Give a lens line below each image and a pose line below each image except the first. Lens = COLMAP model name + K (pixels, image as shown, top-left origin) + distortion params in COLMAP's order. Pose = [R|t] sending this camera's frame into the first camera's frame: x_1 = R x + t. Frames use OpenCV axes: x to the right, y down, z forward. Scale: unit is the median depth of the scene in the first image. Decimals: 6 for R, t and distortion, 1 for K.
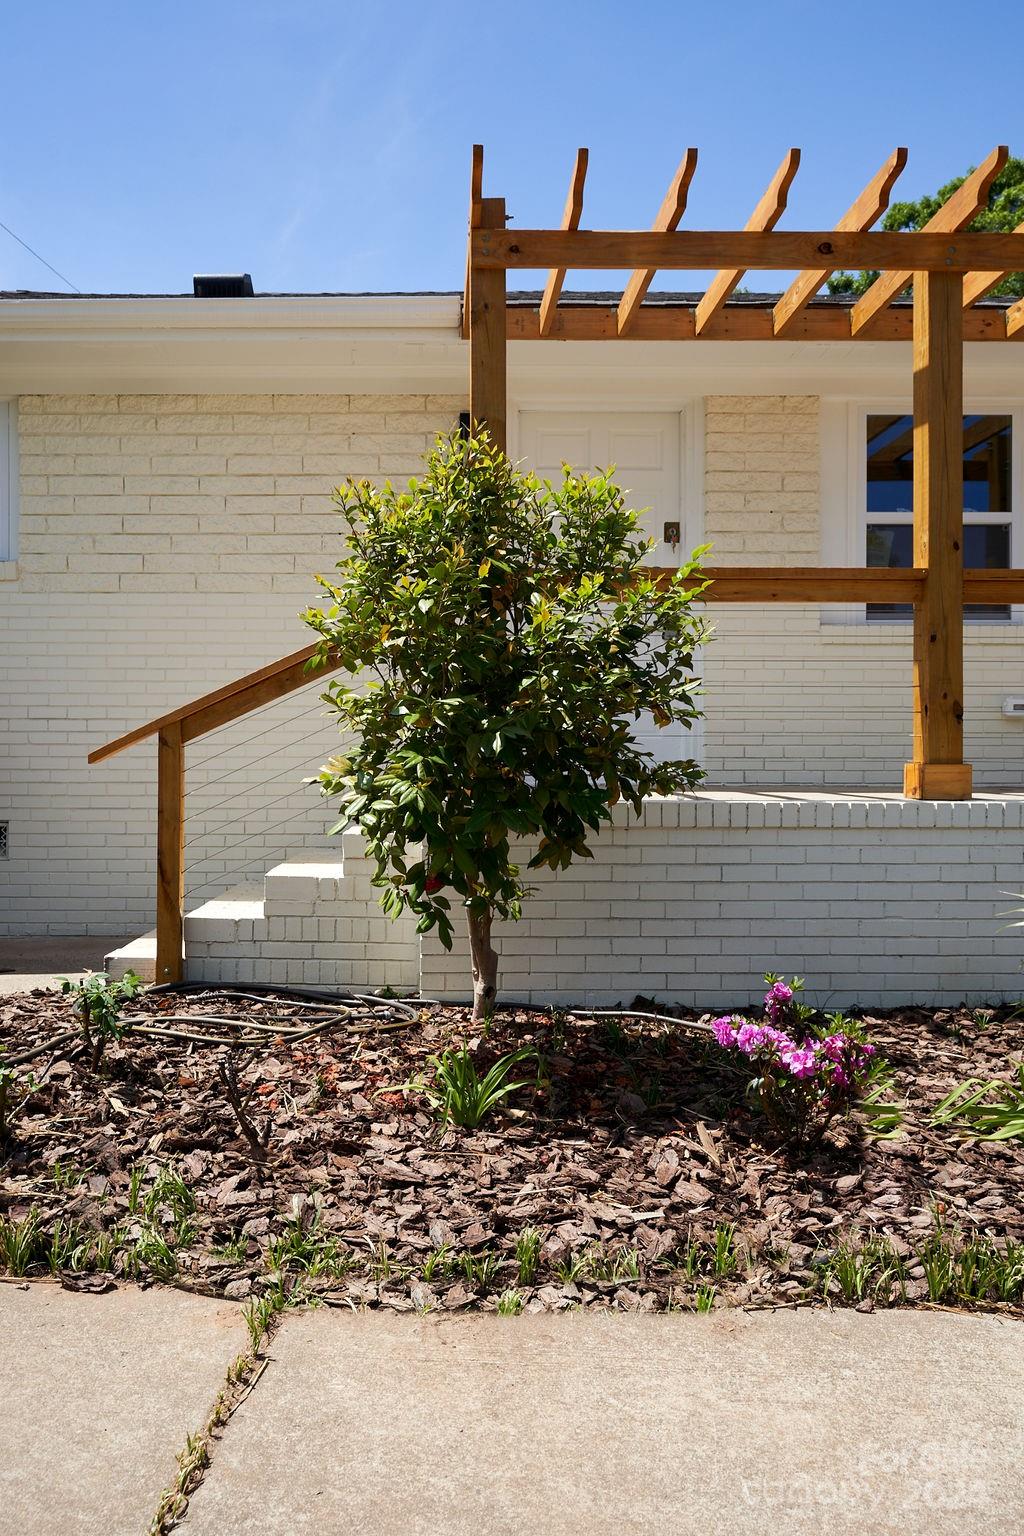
lens RADIAL K [[1101.1, 0, 512.0], [0, 1101.1, 768.0], [0, 0, 1]] dist [-0.036364, 0.001976]
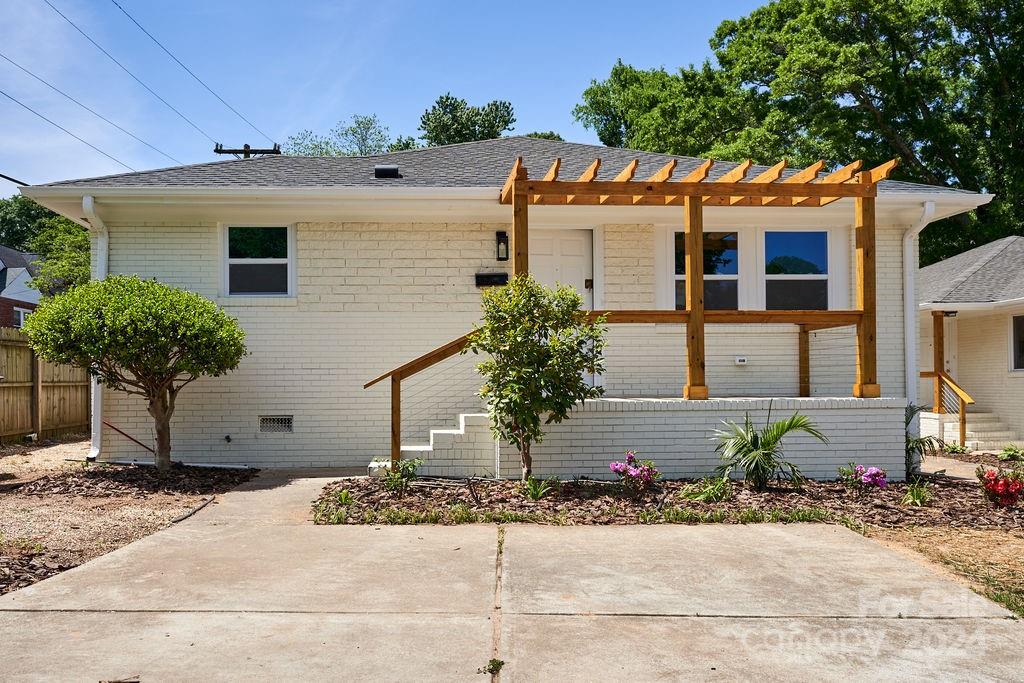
lens RADIAL K [[972.7, 0, 512.0], [0, 972.7, 341.5], [0, 0, 1]] dist [-0.005859, -0.003653]
pose [[0.996762, -0.005088, 0.080251, -0.229527], [0.009006, 0.998781, -0.048525, -0.001353], [-0.079906, 0.049091, 0.995593, -1.272962]]
